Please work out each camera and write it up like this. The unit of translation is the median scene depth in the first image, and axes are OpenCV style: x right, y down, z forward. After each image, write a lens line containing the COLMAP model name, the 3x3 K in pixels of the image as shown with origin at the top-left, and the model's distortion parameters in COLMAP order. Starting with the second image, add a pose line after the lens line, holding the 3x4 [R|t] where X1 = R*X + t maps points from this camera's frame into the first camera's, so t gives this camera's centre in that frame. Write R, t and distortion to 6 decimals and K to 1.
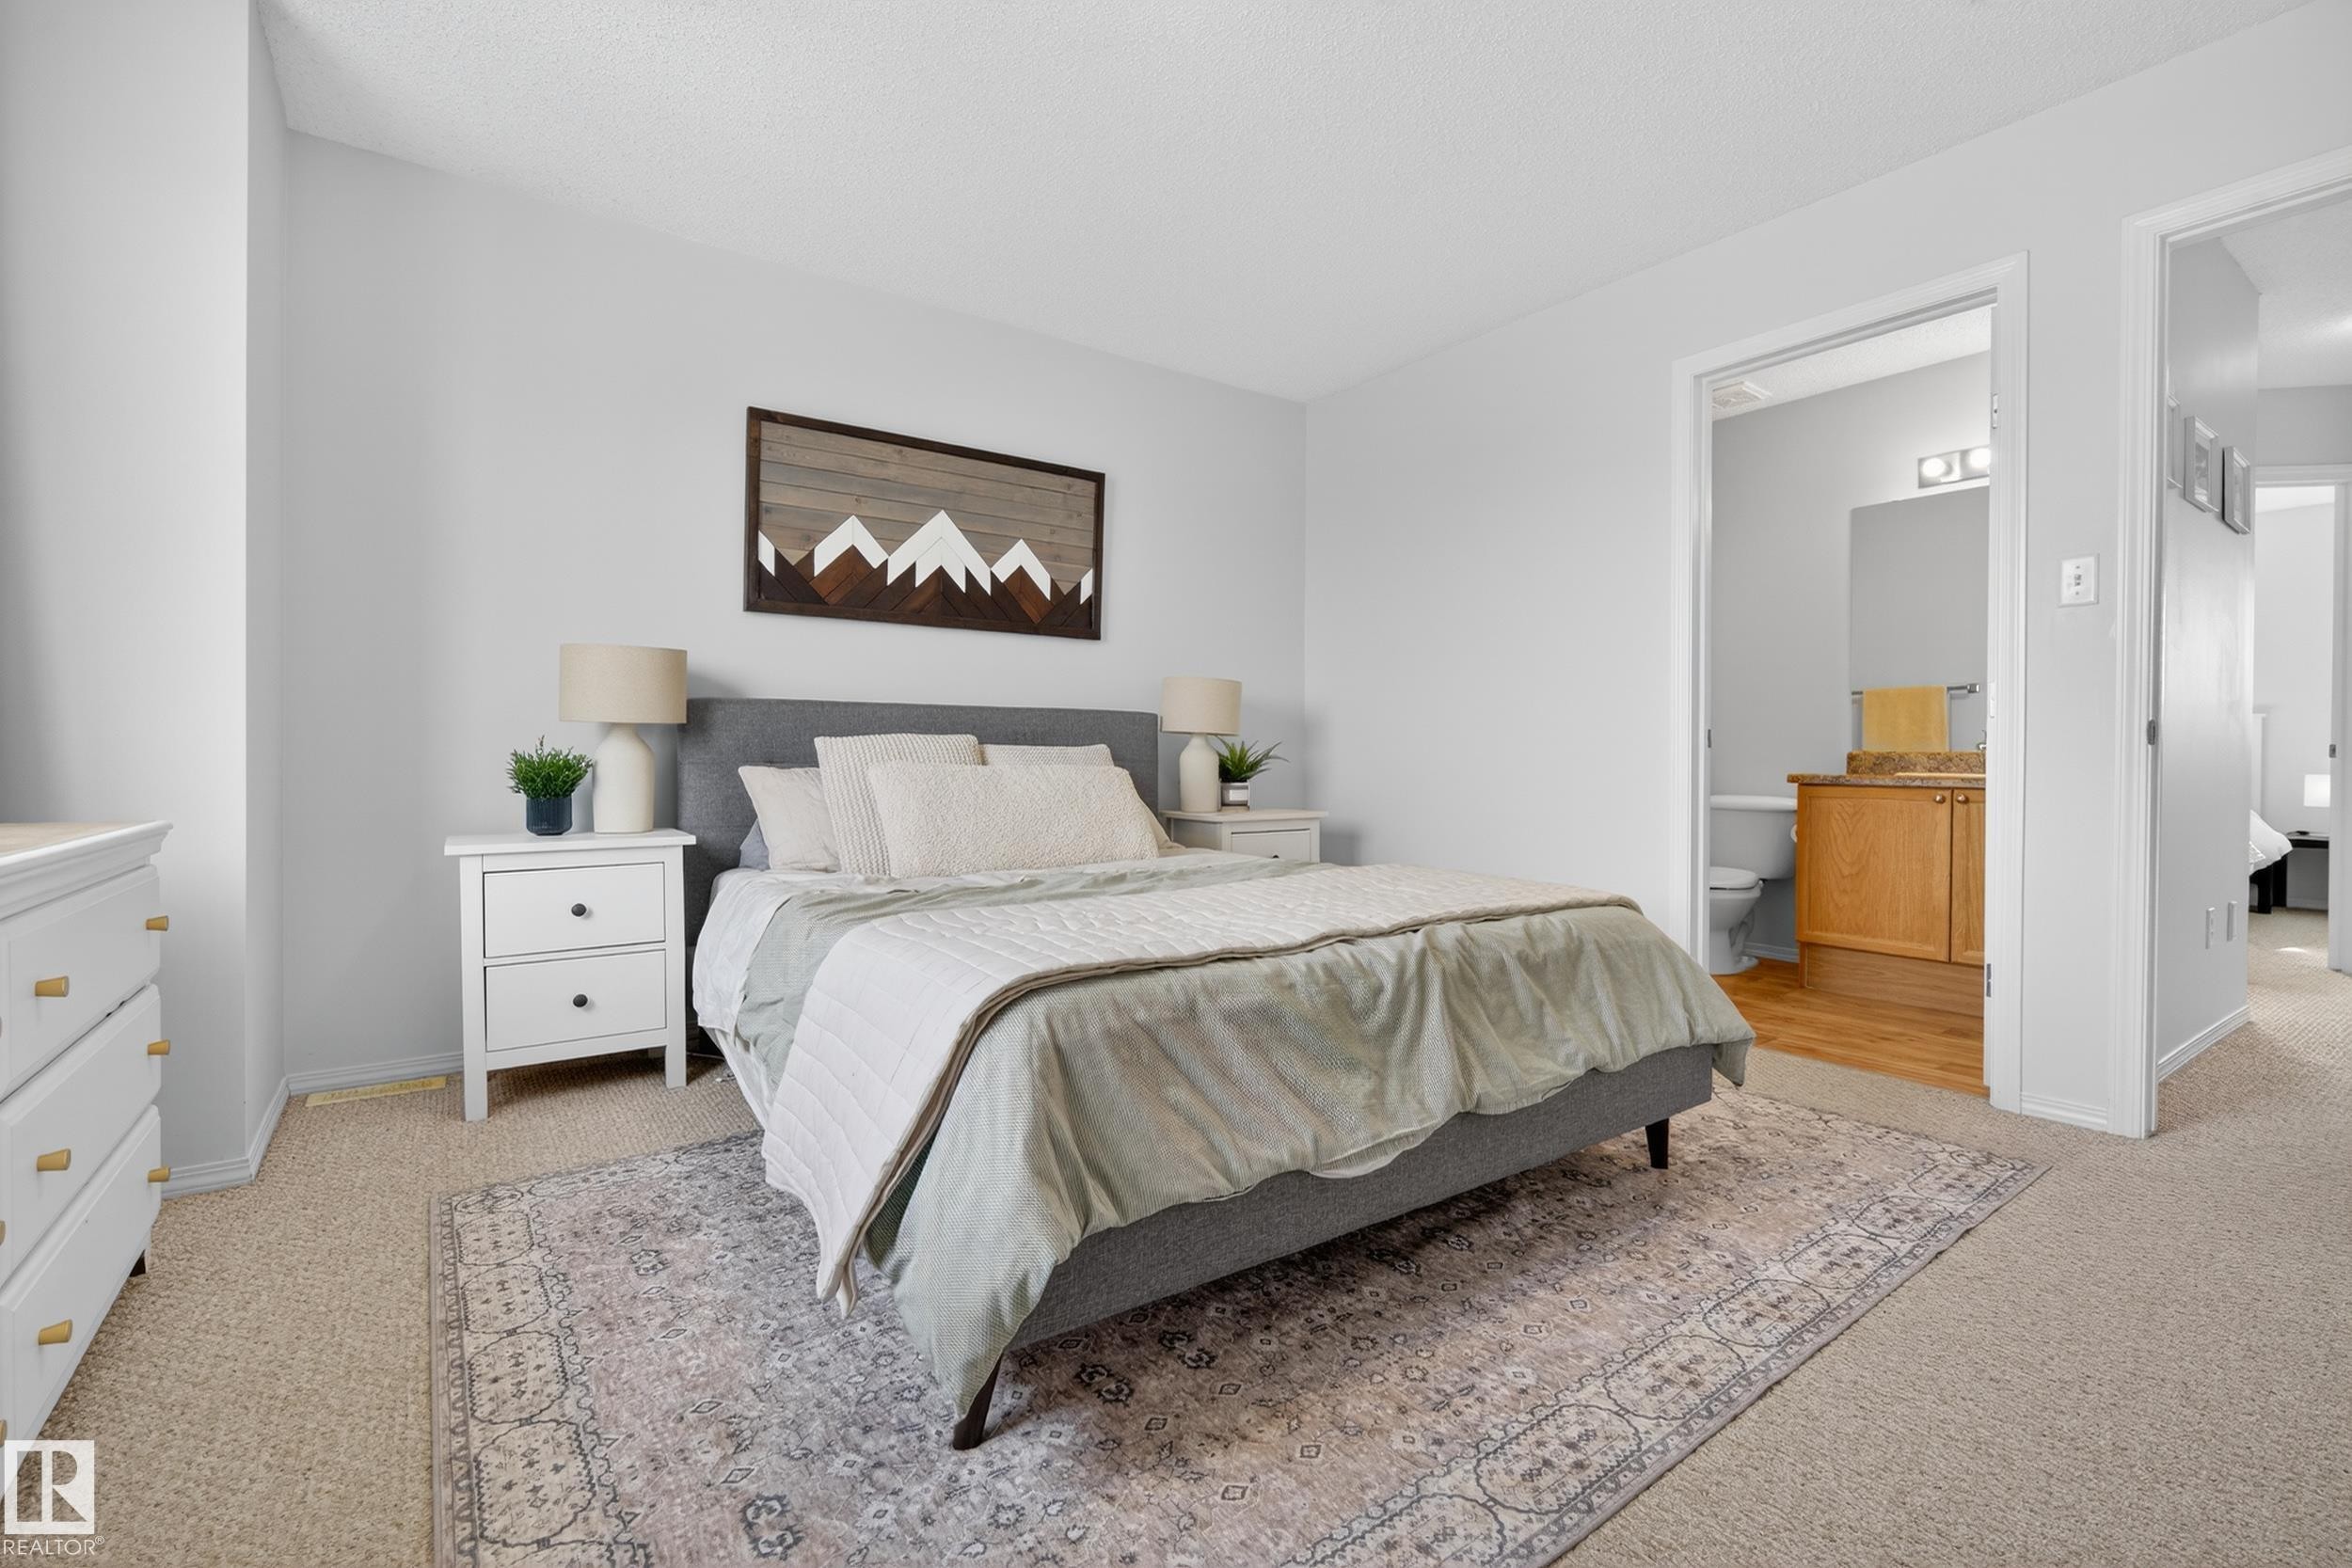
lens RADIAL K [[1033.0, 0, 1181.6], [0, 1033.0, 771.7], [0, 0, 1]] dist [-0.001095, -0.000251]
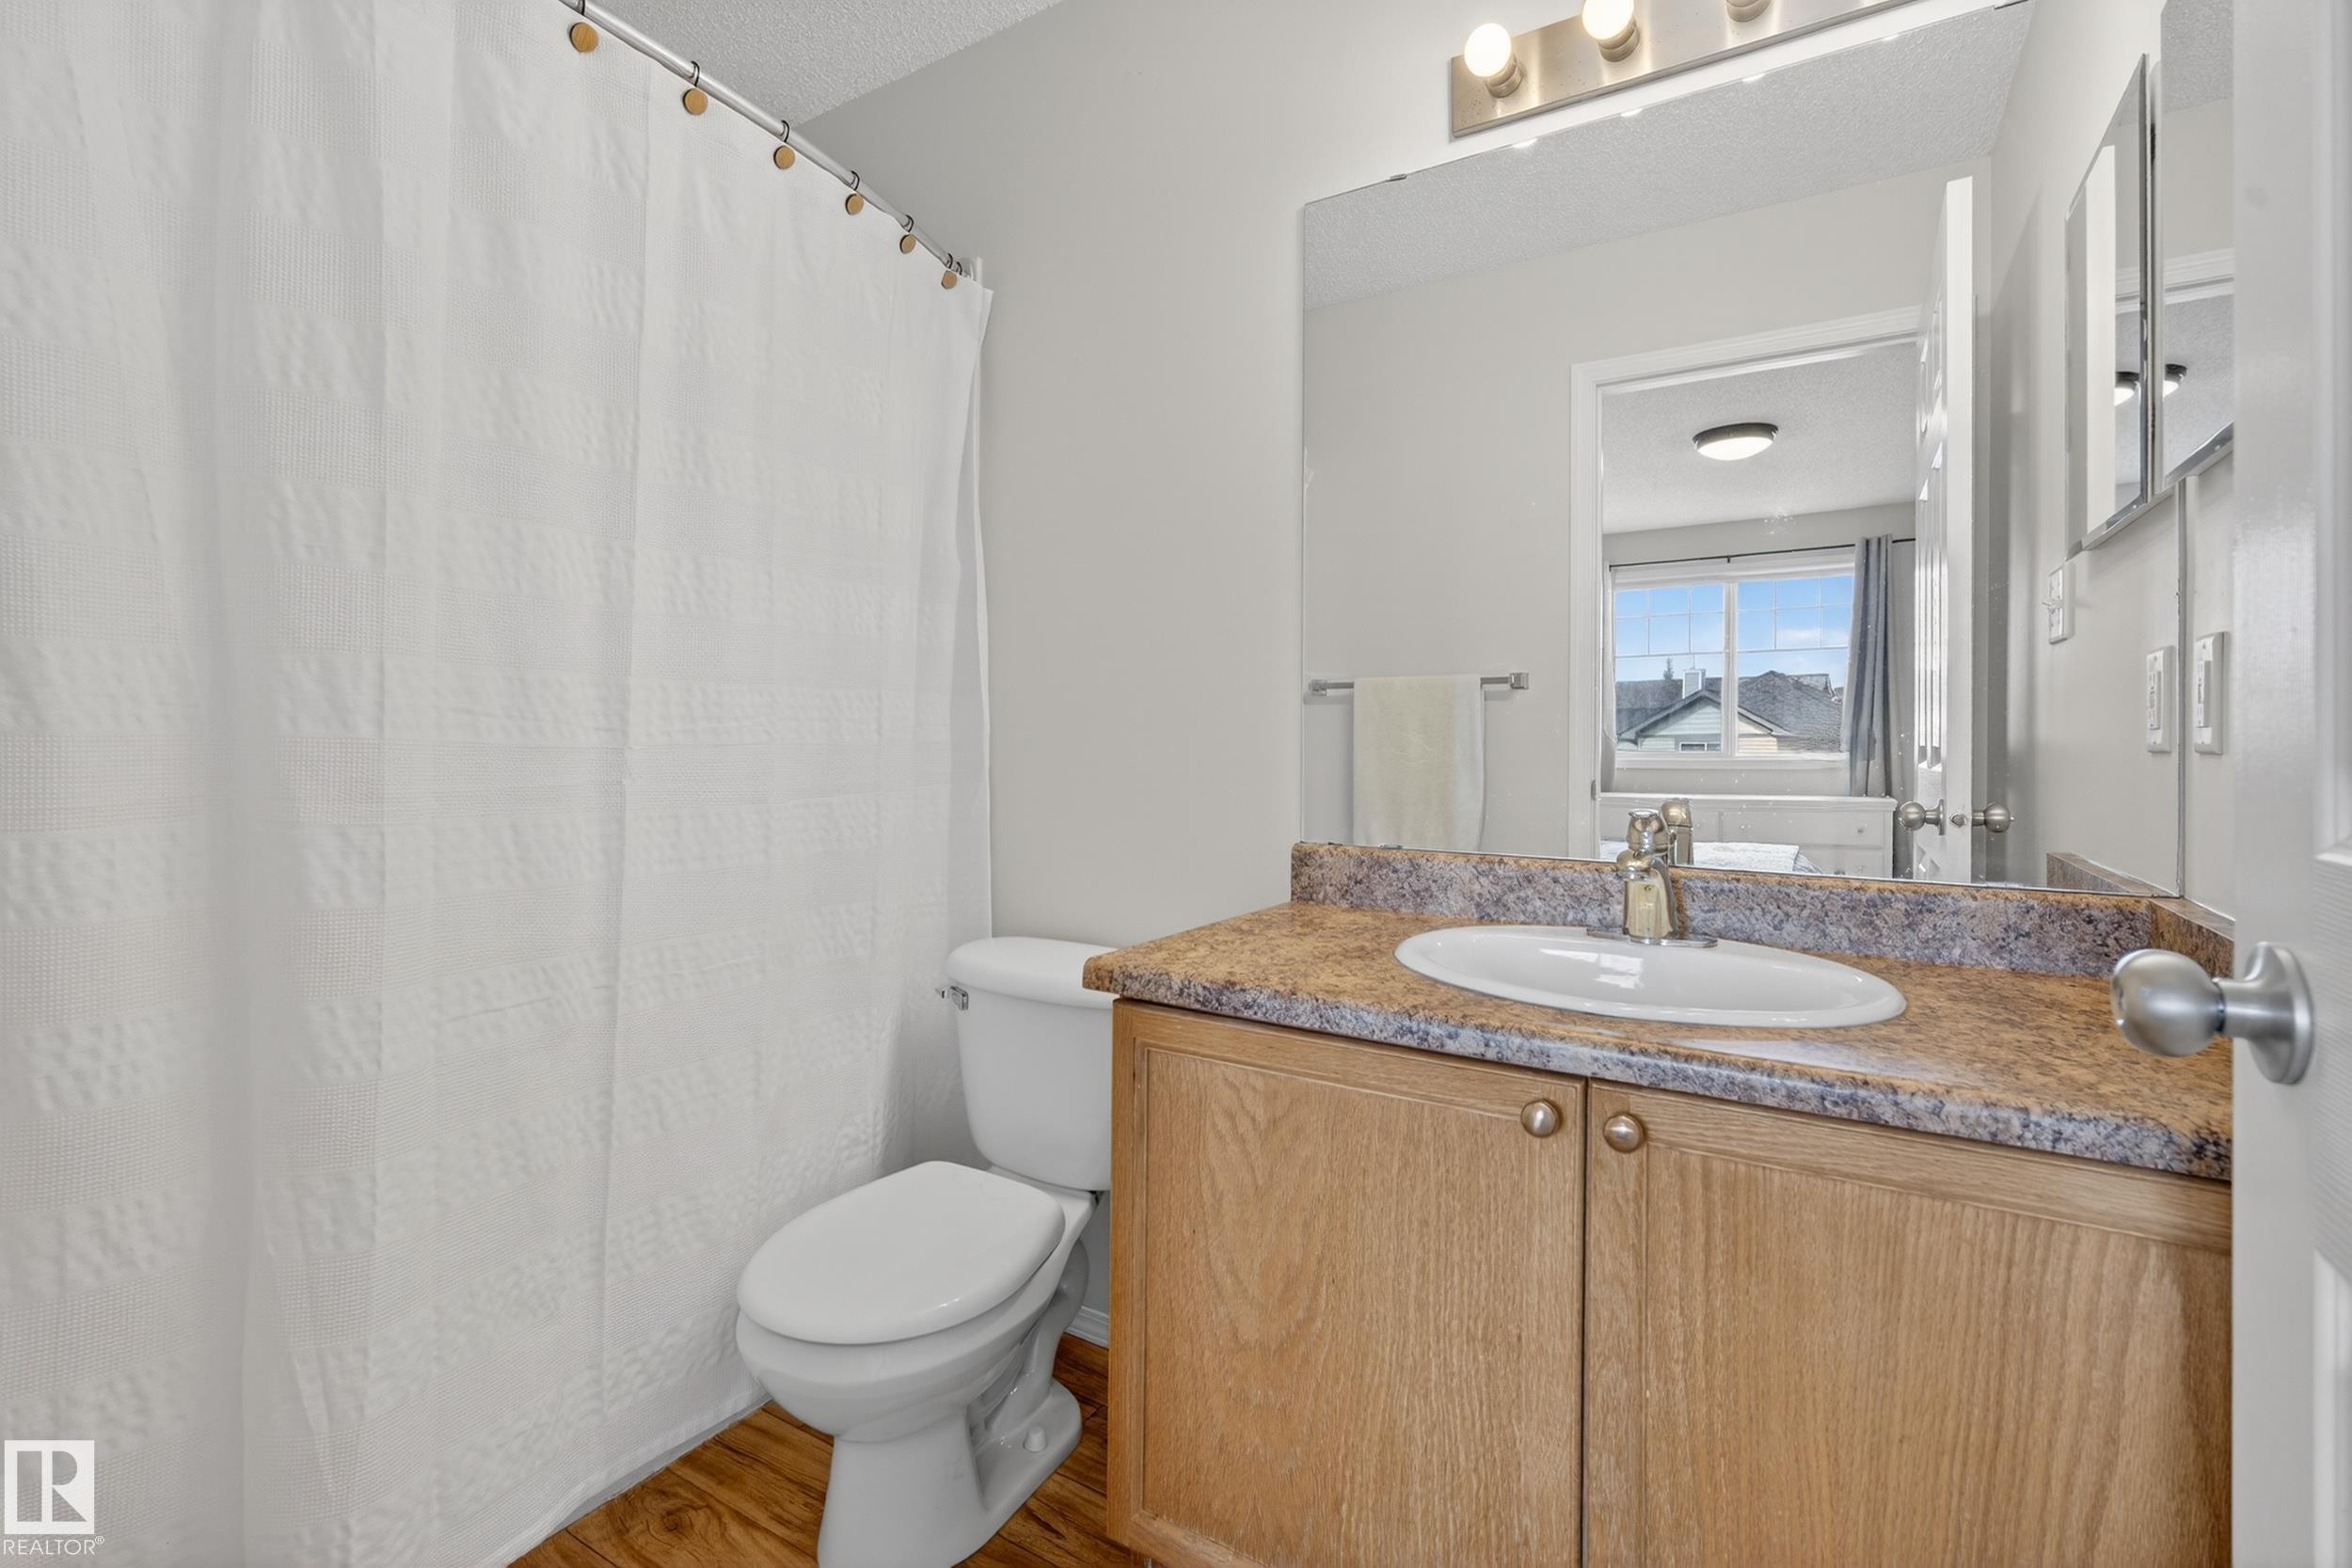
lens RADIAL K [[1034.9, 0, 1175.6], [0, 1034.9, 754.8], [0, 0, 1]] dist [0.000859, -0.000055]
pose [[0.926641, -0.003365, 0.375933, 1.062967], [0.002635, 0.999994, 0.002456, -0.118652], [-0.375939, -0.001285, 0.926644, 1.528306]]
